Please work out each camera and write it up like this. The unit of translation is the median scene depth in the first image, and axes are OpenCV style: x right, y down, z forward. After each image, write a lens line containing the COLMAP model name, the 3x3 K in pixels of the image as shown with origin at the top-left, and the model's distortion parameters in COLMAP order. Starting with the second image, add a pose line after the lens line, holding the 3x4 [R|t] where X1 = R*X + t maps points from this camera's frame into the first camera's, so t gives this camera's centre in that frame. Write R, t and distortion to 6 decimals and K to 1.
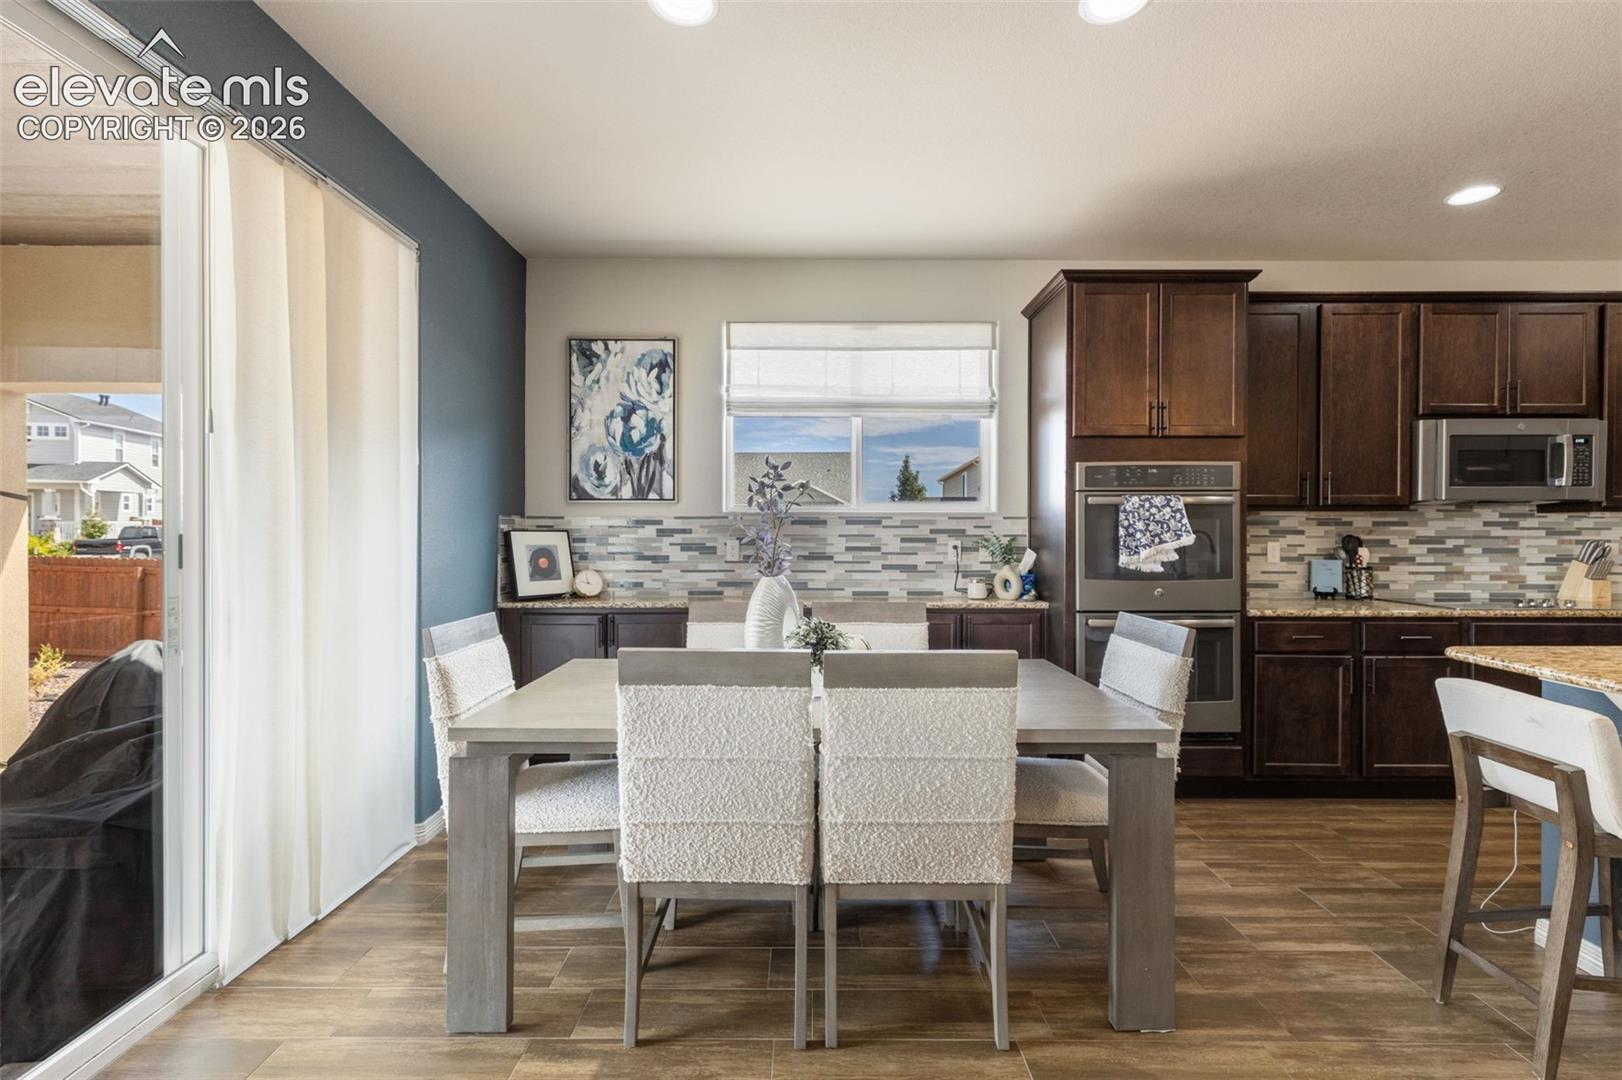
lens RADIAL K [[722.6, 0, 802.9], [0, 722.6, 533.7], [0, 0, 1]] dist [0.006746, -0.001662]
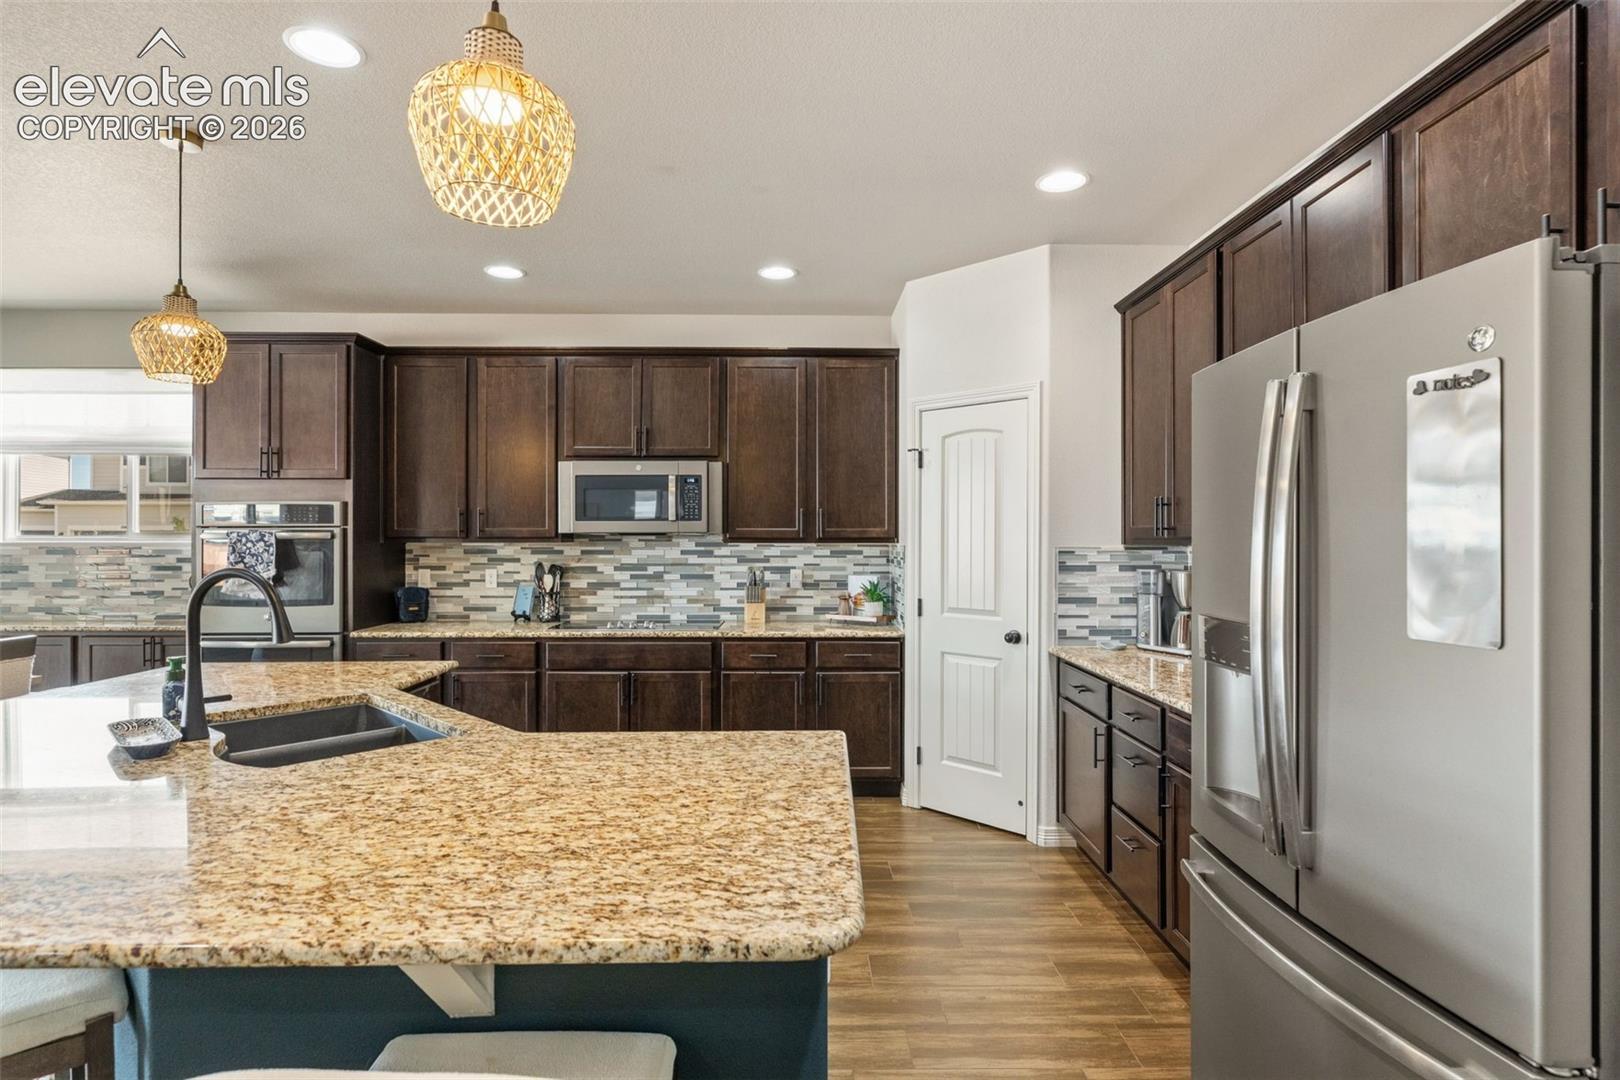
lens RADIAL K [[811.0, 0, 794.7], [0, 811.0, 538.4], [0, 0, 1]] dist [0.000880, 0.002361]
pose [[0.999953, -0.001470, 0.009597, 1.105509], [0.001506, 0.999992, -0.003771, -0.029972], [-0.009591, 0.003786, 0.999947, -0.235217]]
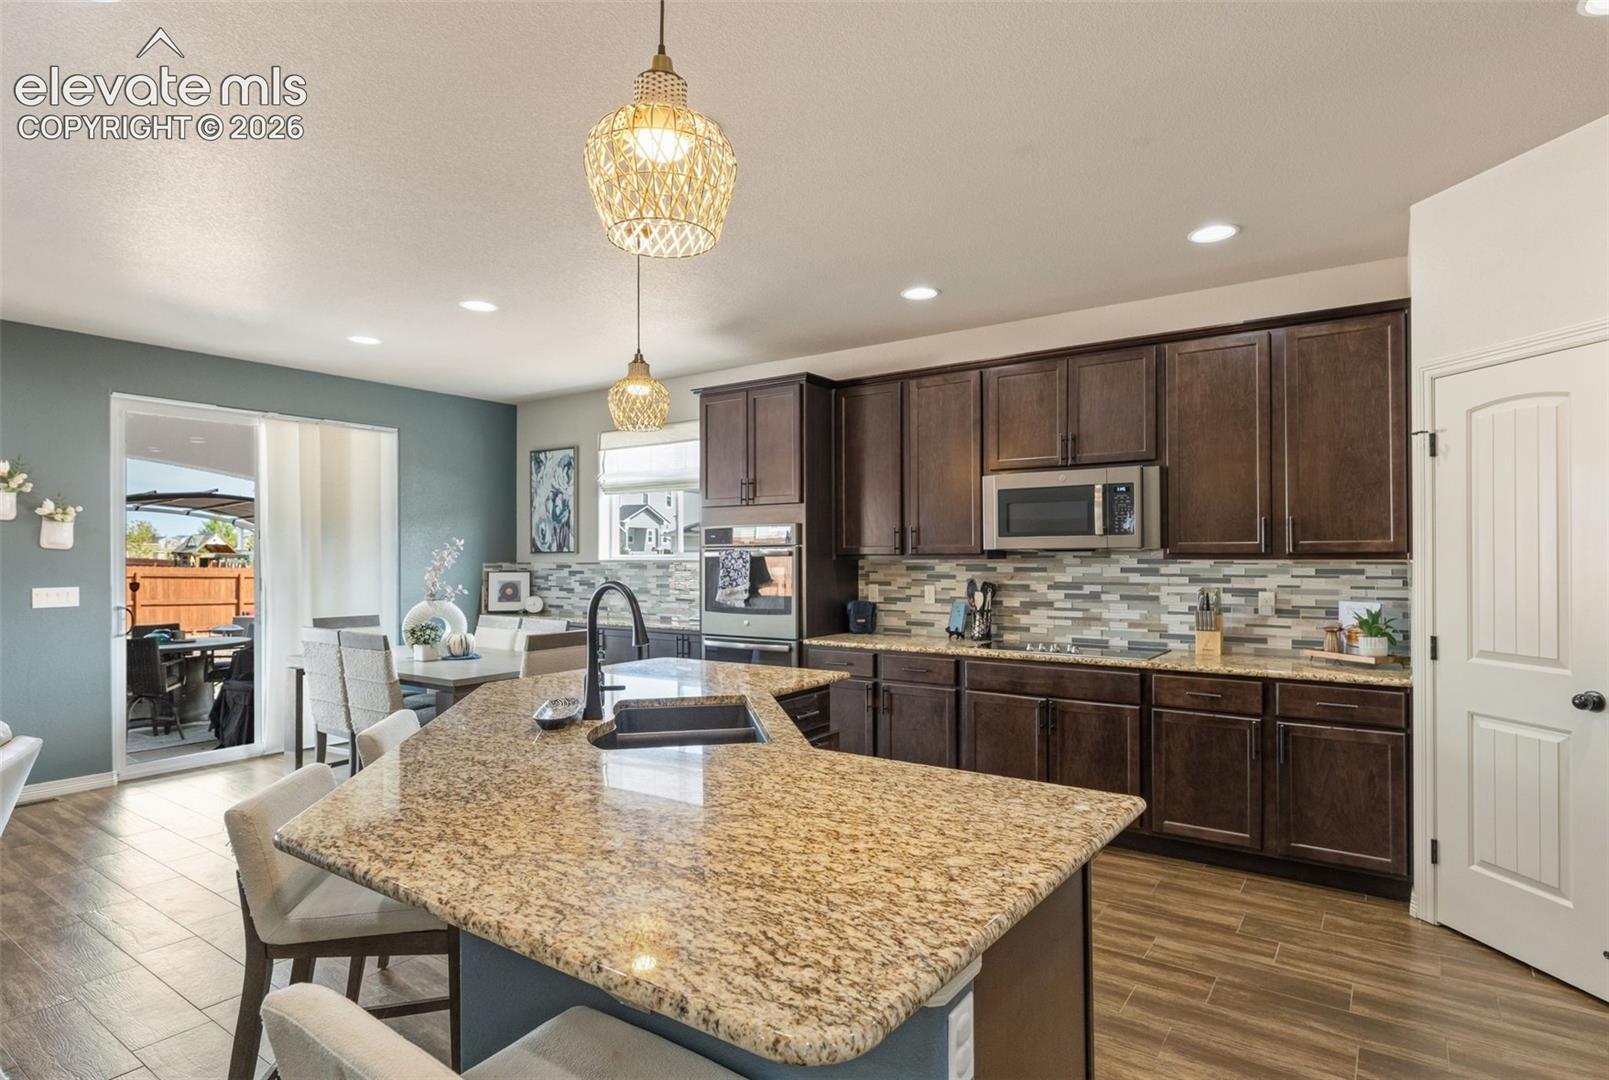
lens RADIAL K [[827.3, 0, 818.0], [0, 827.3, 554.6], [0, 0, 1]] dist [-0.003773, 0.002516]
pose [[0.825173, -0.005661, -0.564851, 1.239591], [0.003367, 0.999981, -0.005104, -0.030535], [0.564870, 0.002310, 0.825177, -0.156393]]
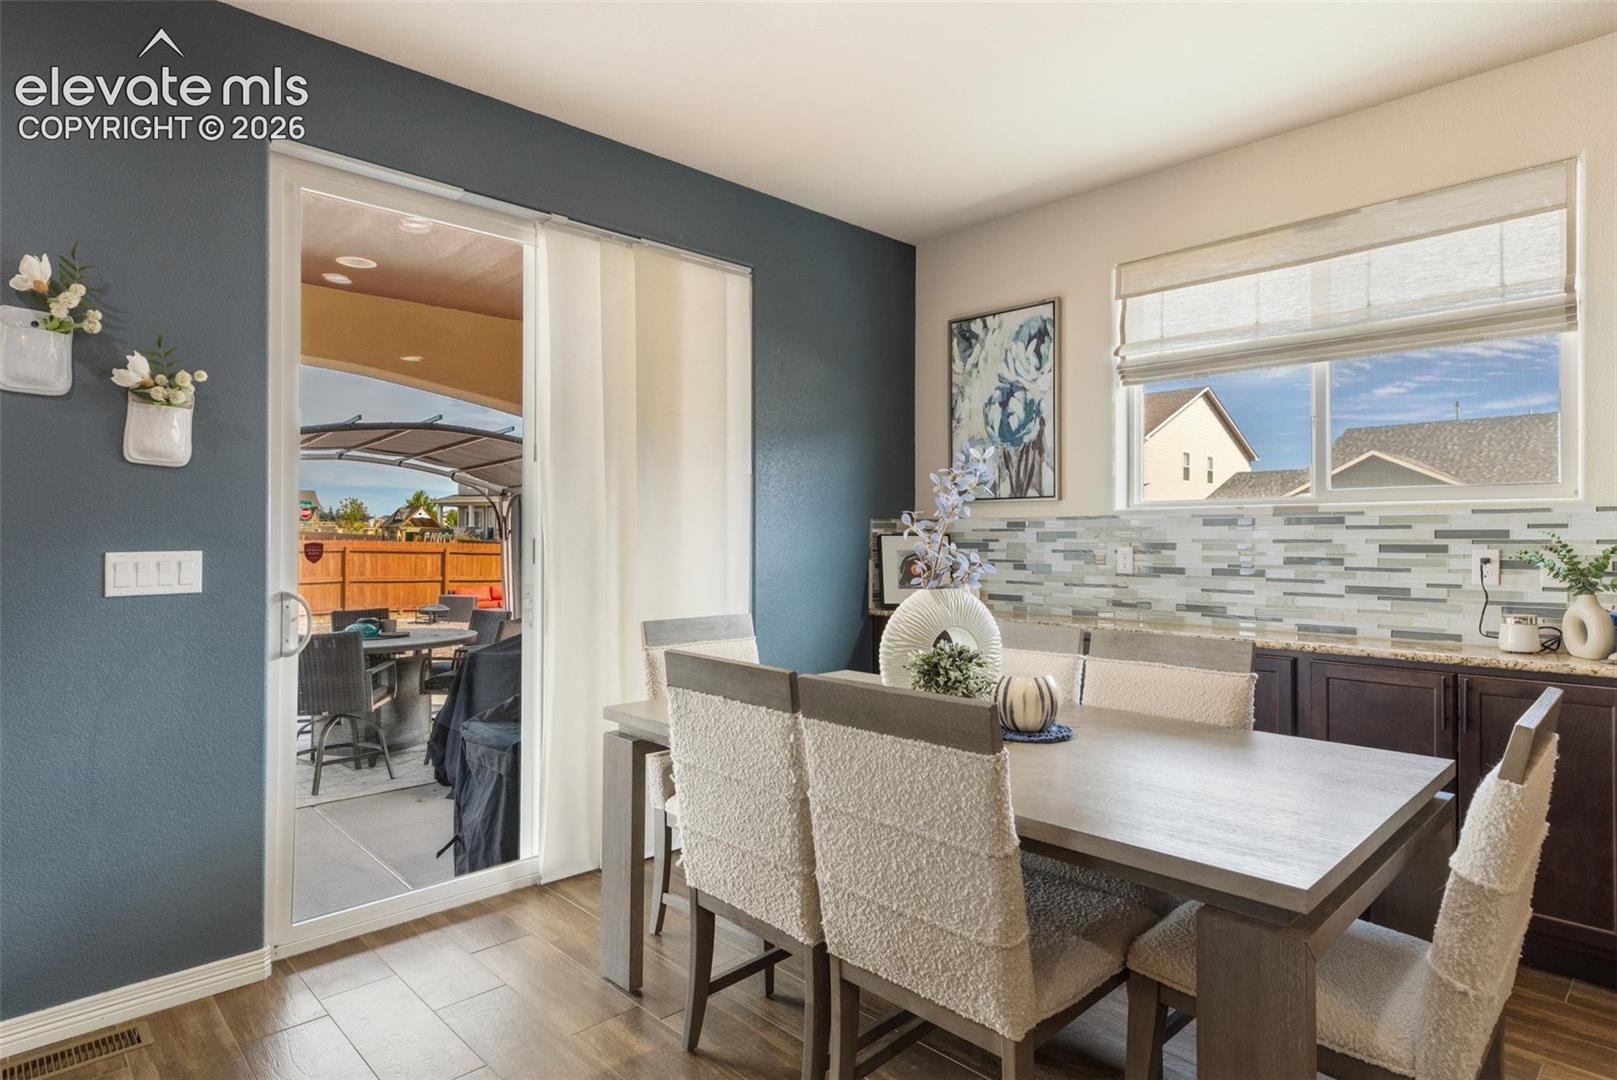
lens RADIAL K [[872.3, 0, 830.2], [0, 872.3, 523.8], [0, 0, 1]] dist [0.006888, 0.001028]
pose [[0.705435, -0.012523, -0.708664, 0.340647], [-0.000064, 0.999843, -0.017731, 0.001431], [0.708775, 0.012554, 0.705323, 0.126259]]
